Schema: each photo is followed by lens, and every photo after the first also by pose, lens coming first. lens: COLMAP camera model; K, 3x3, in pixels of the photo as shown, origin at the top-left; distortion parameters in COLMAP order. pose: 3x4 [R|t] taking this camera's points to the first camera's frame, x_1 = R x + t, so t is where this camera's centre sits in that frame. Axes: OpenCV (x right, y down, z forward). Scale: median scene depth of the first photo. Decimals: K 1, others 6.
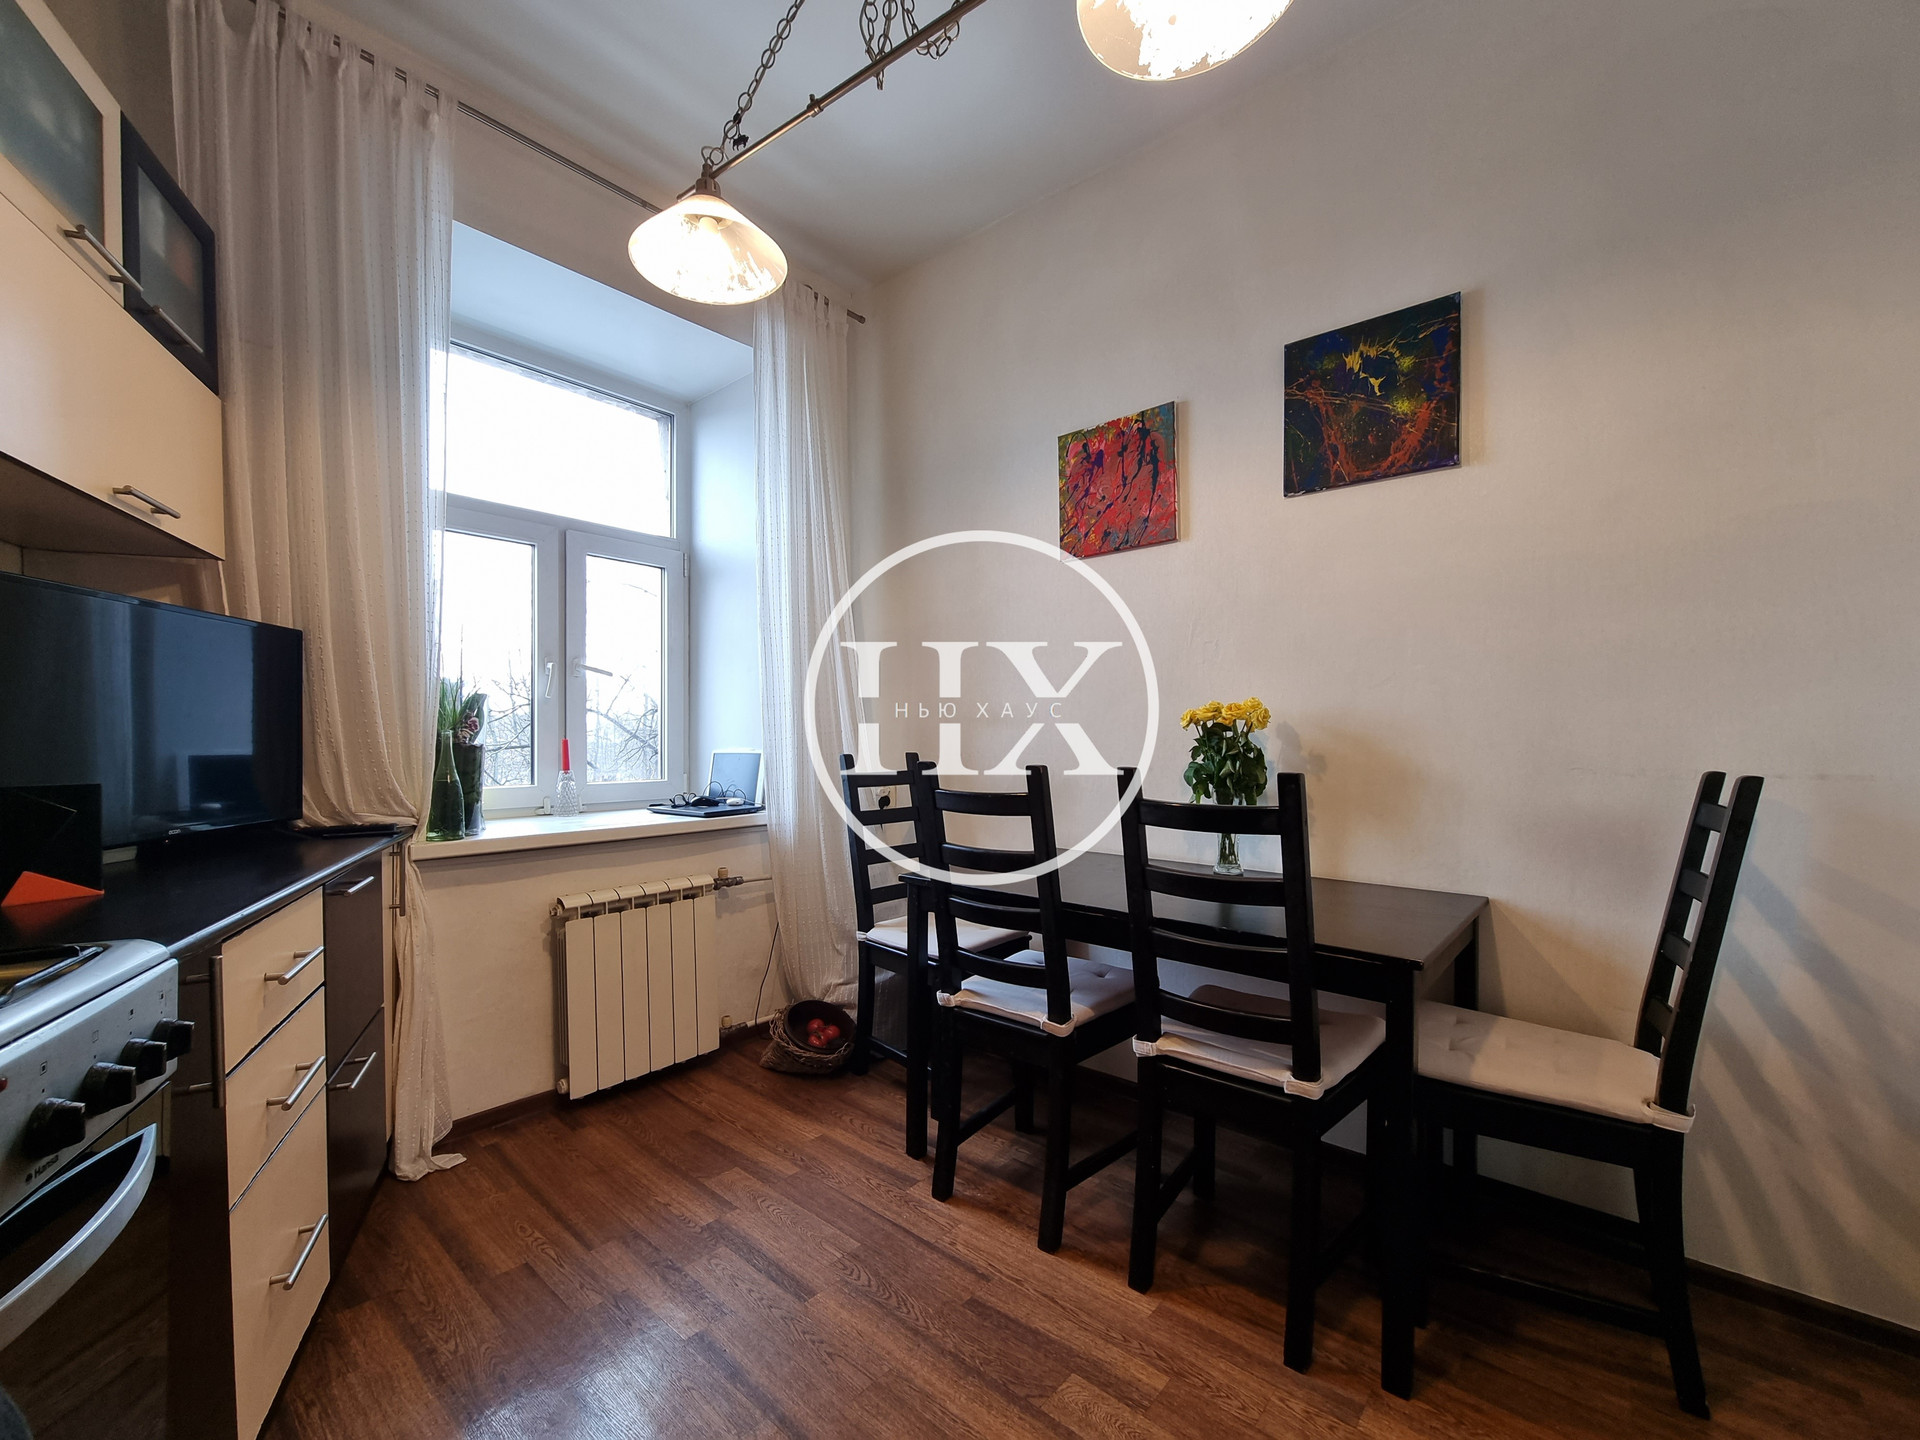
lens RADIAL K [[790.0, 0, 967.6], [0, 790.0, 725.3], [0, 0, 1]] dist [-0.008041, 0.000927]
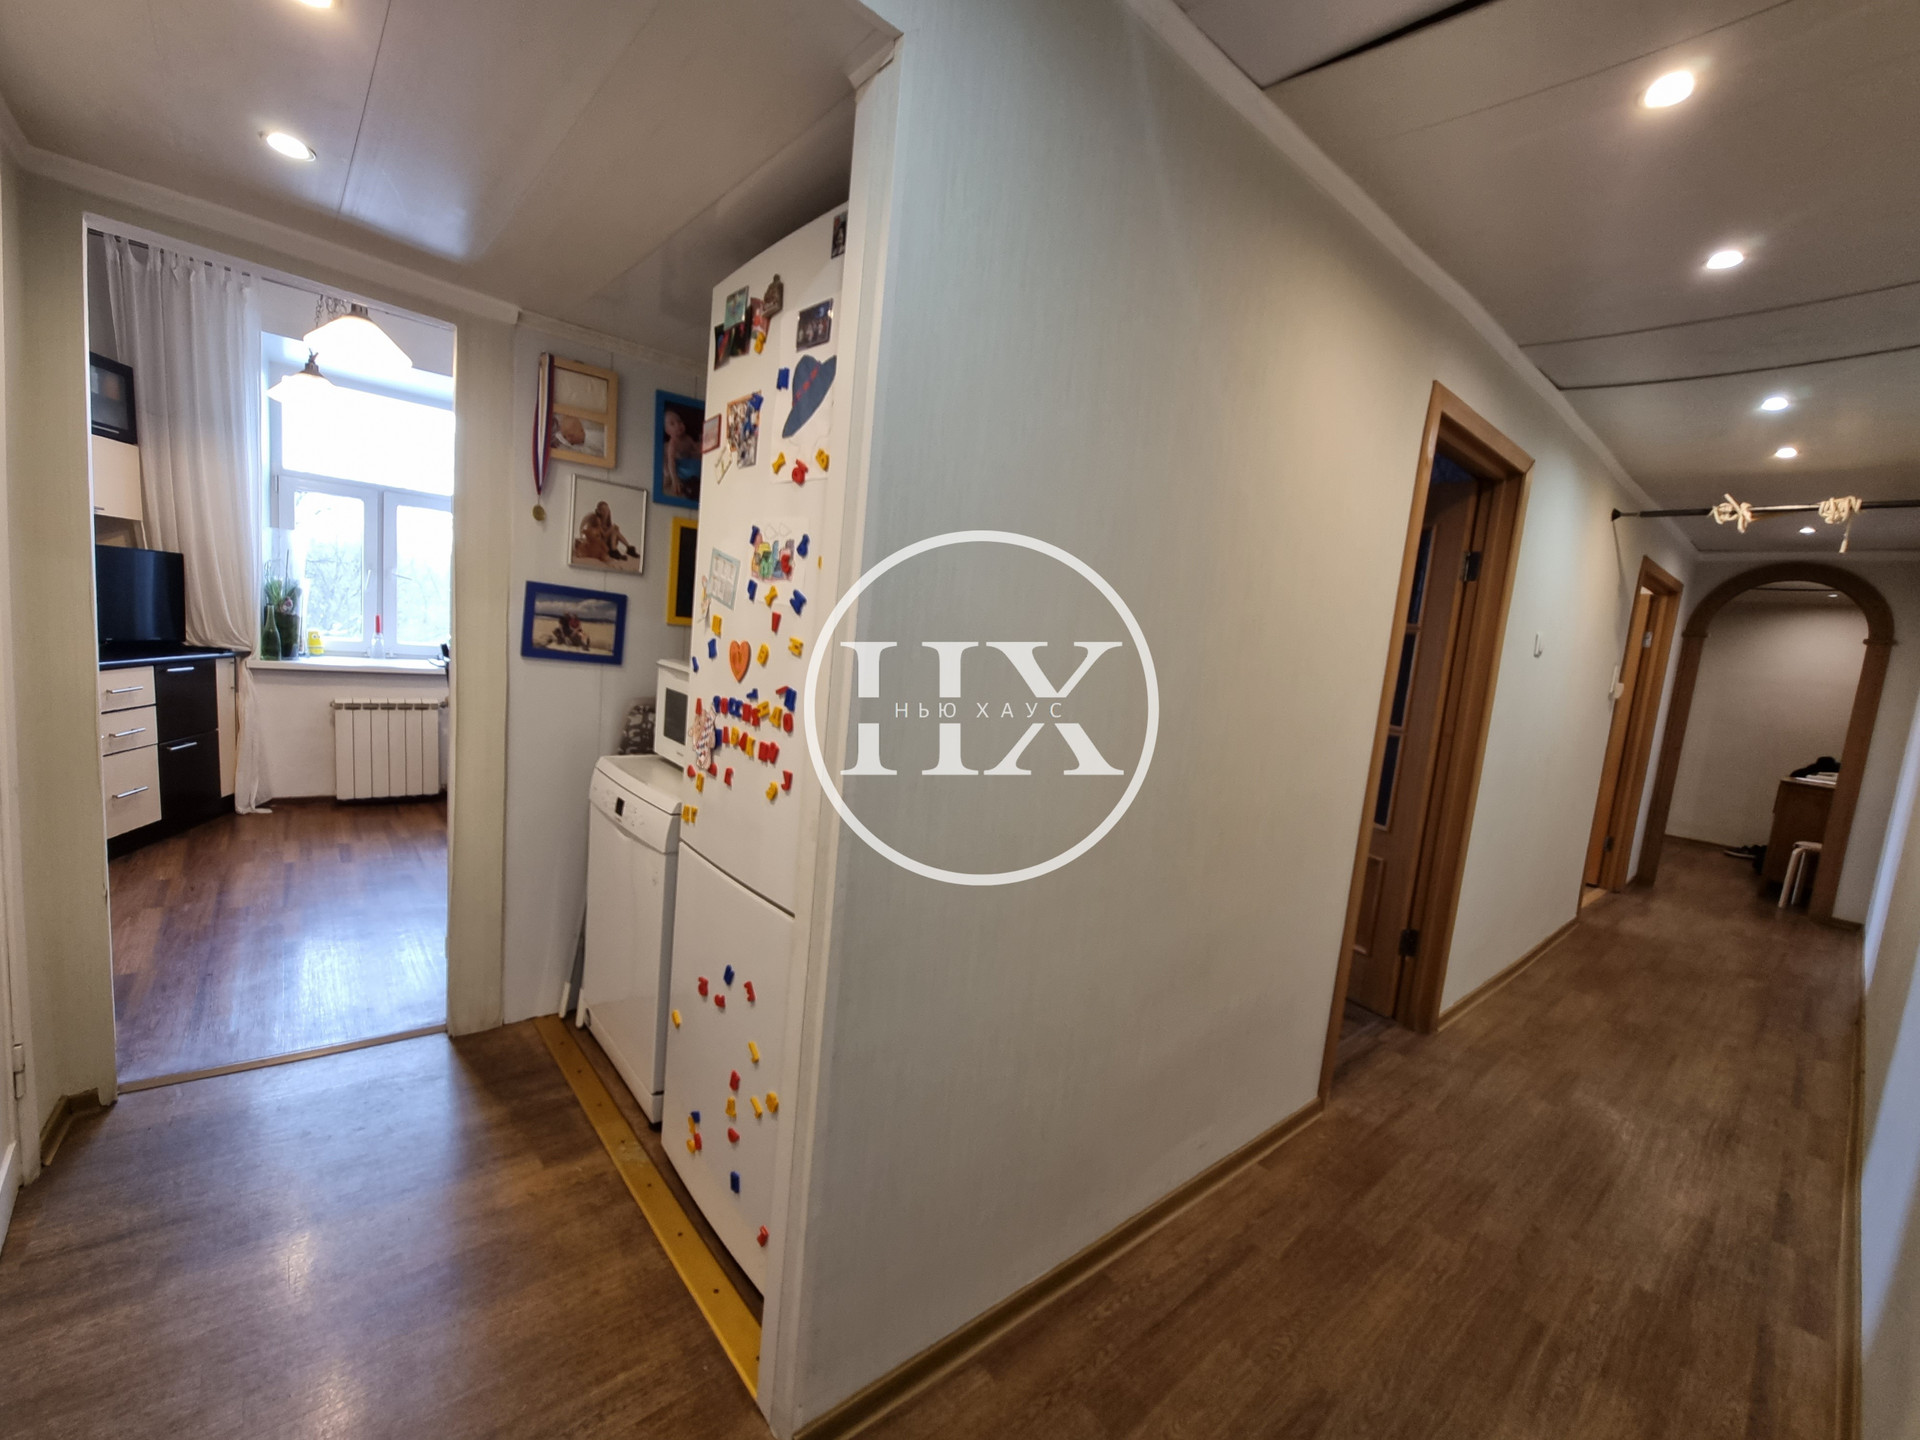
lens RADIAL K [[790.0, 0, 964.3], [0, 790.0, 725.7], [0, 0, 1]] dist [-0.008041, 0.000927]
pose [[0.982967, 0.106709, -0.149628, 1.420898], [-0.088754, 0.988561, 0.121945, -0.092590], [0.160929, -0.106588, 0.981194, -0.710295]]
